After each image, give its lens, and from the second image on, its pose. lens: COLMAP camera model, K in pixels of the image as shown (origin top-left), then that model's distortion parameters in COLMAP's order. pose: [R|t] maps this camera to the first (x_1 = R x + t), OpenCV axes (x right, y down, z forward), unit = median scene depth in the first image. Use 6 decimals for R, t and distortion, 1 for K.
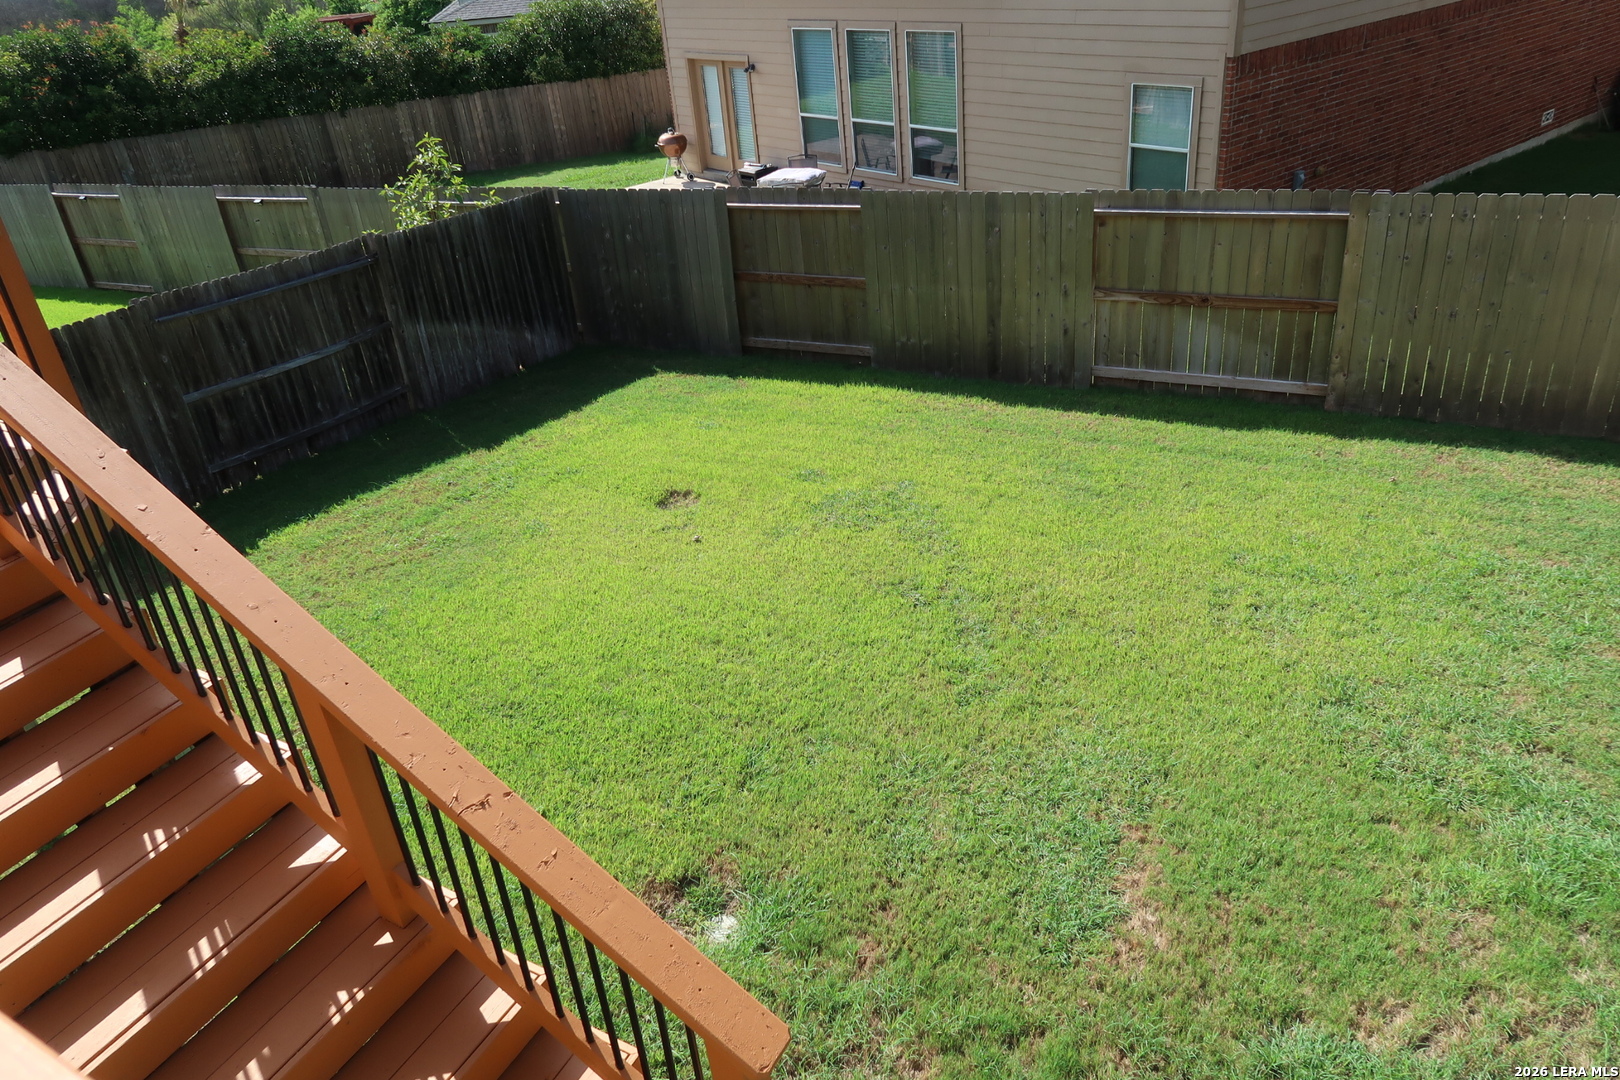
lens RADIAL K [[1139.9, 0, 810.0], [0, 1139.9, 540.0], [0, 0, 1]] dist [-0.005290, 0.000442]
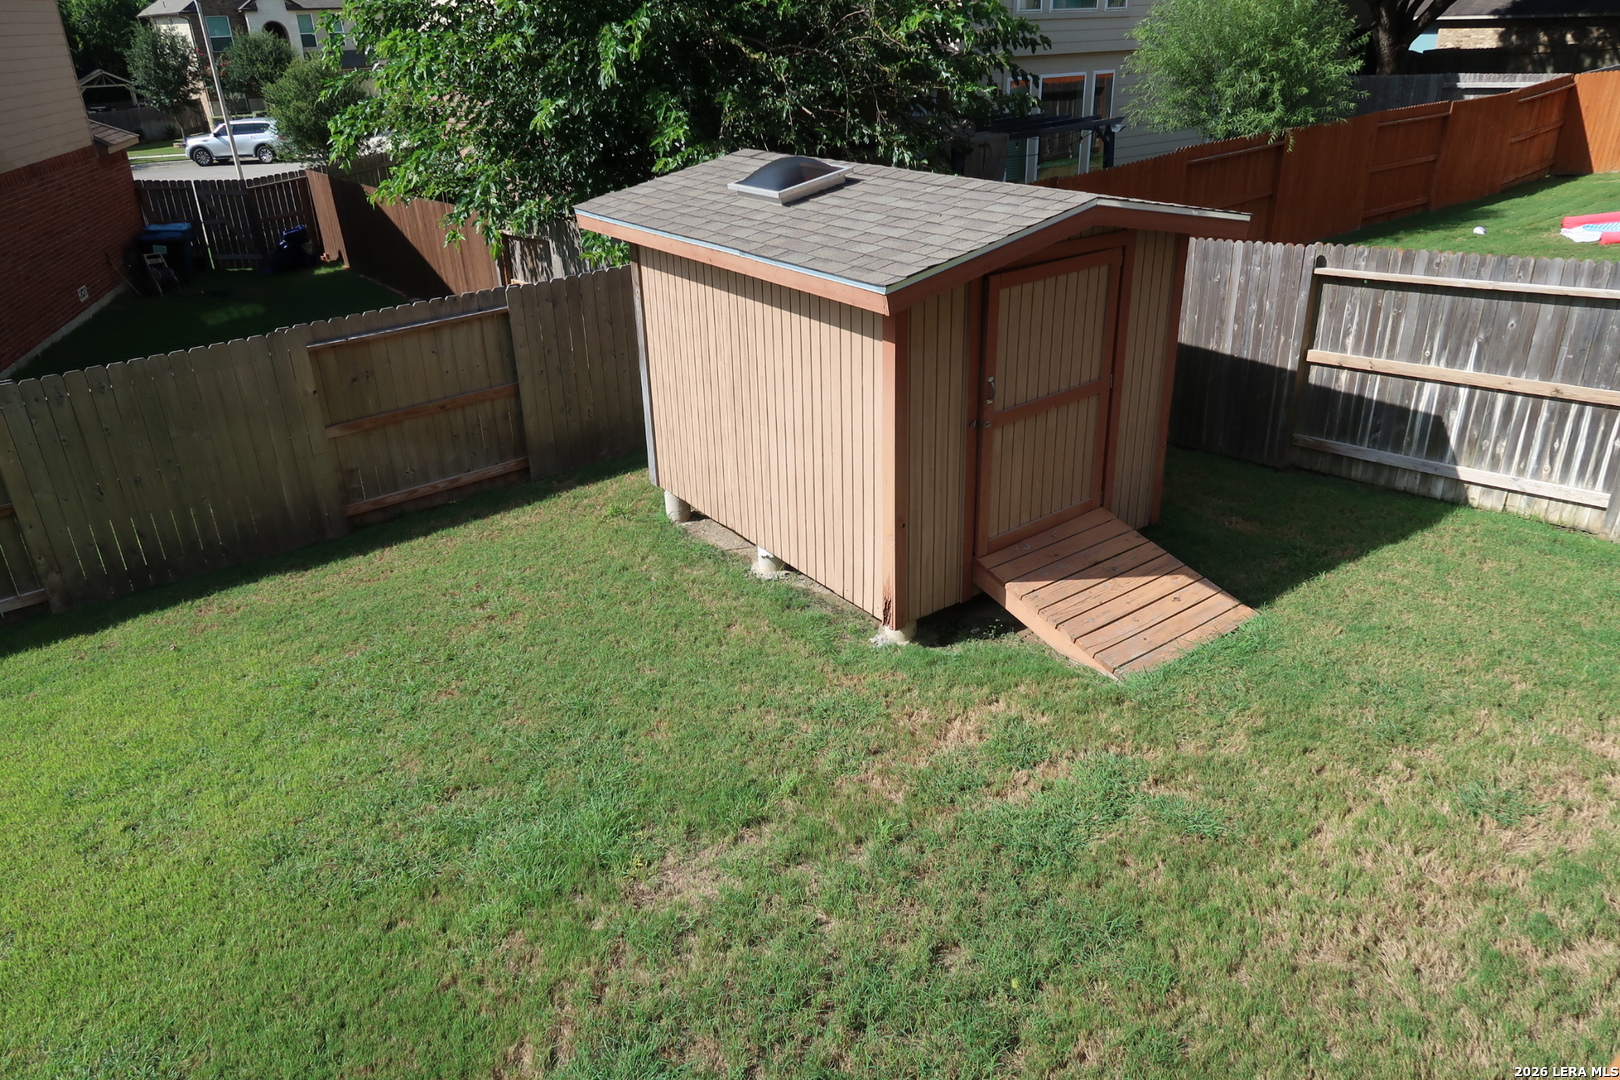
lens RADIAL K [[1139.9, 0, 810.0], [0, 1139.9, 540.0], [0, 0, 1]] dist [-0.005290, 0.000442]
pose [[0.408887, -0.315586, 0.856281, -0.098448], [0.435919, 0.891876, 0.120547, -0.020568], [-0.801740, 0.323979, 0.502246, 0.056507]]
